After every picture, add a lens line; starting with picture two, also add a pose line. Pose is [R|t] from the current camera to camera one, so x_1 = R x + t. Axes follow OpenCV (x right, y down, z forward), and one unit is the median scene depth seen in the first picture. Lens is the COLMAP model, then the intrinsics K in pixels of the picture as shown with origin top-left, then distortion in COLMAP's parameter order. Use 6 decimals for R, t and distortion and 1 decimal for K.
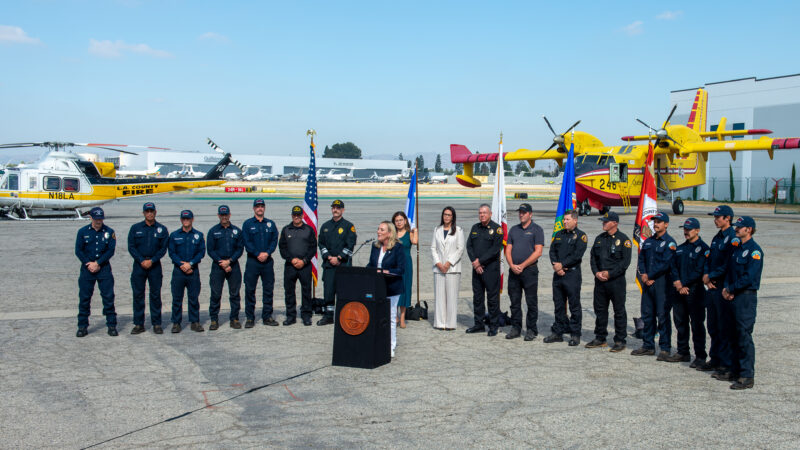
lens RADIAL K [[1219.6, 0, 400.0], [0, 1219.6, 225.0], [0, 0, 1]] dist [0.032285, 0.103189]
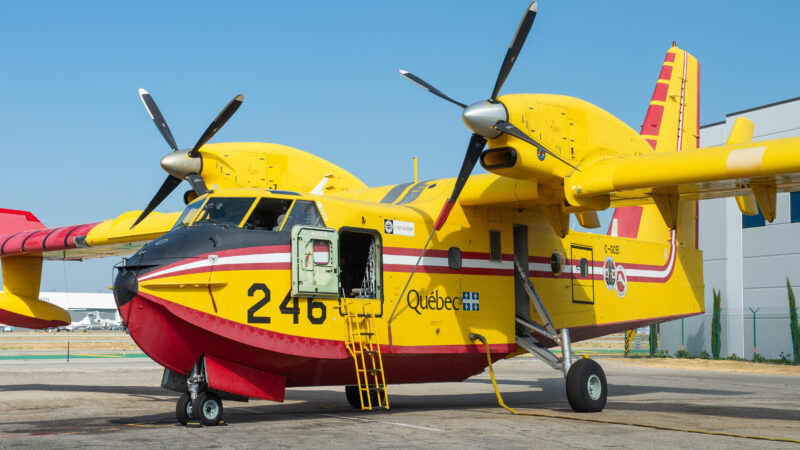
lens RADIAL K [[1219.6, 0, 400.0], [0, 1219.6, 225.0], [0, 0, 1]] dist [0.032285, 0.103189]
pose [[0.998012, -0.012225, -0.061827, 0.210378], [0.004254, 0.991837, -0.127440, -0.016324], [0.062880, 0.126924, 0.989917, 0.730269]]
